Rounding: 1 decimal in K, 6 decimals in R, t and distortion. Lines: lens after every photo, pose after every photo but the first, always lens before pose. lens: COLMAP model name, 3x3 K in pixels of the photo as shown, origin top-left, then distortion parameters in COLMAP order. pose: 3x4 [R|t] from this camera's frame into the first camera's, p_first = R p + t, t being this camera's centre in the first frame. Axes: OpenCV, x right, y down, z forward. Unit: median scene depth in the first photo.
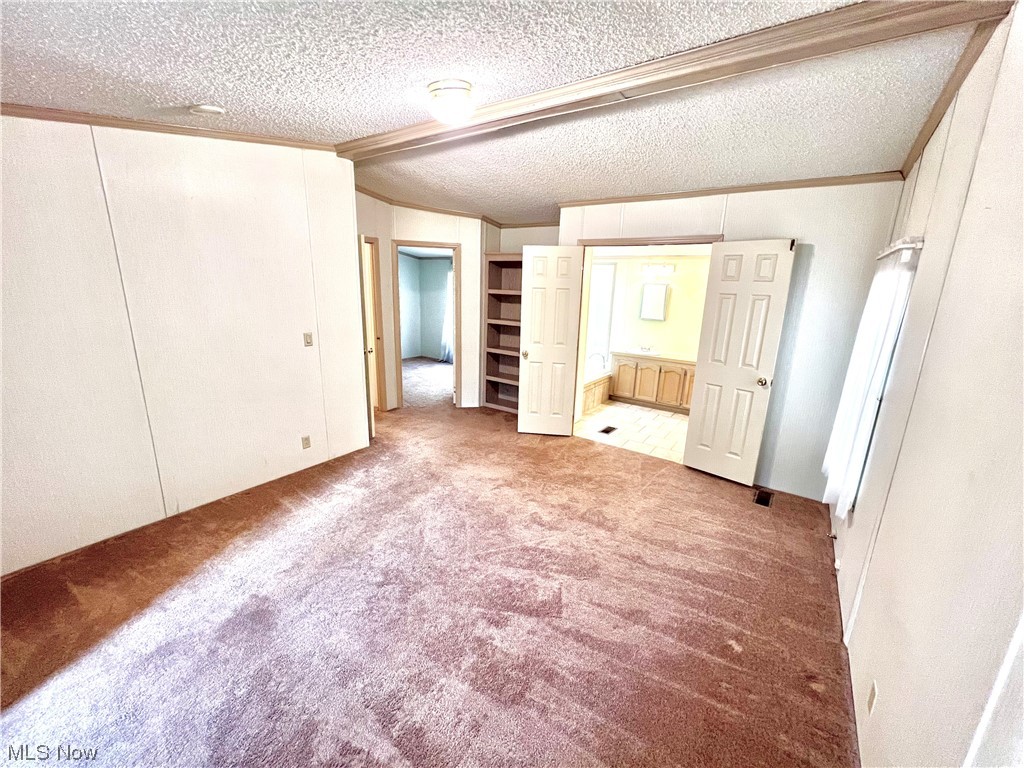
lens RADIAL K [[410.2, 0, 512.0], [0, 410.2, 384.0], [0, 0, 1]] dist [-0.001503, 0.000296]
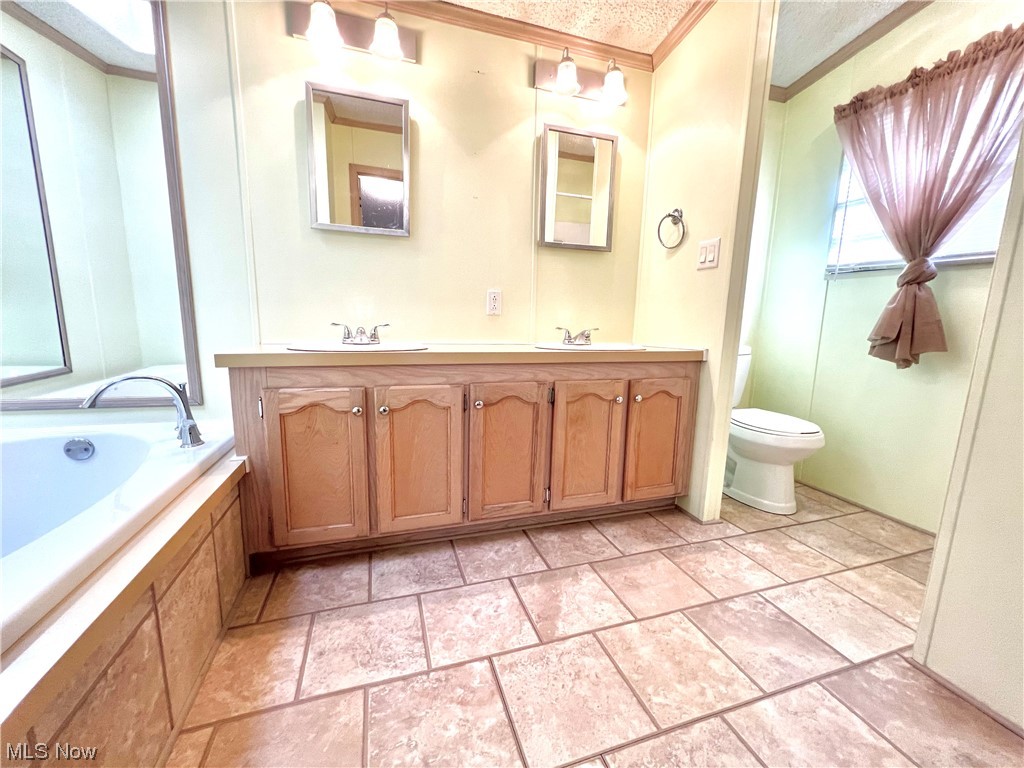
lens RADIAL K [[410.2, 0, 512.0], [0, 410.2, 384.0], [0, 0, 1]] dist [-0.001503, 0.000296]
pose [[0.600993, -0.148955, 0.785251, 0.269437], [0.186464, 0.981500, 0.043471, -0.076311], [-0.777199, 0.120296, 0.617649, 1.230885]]
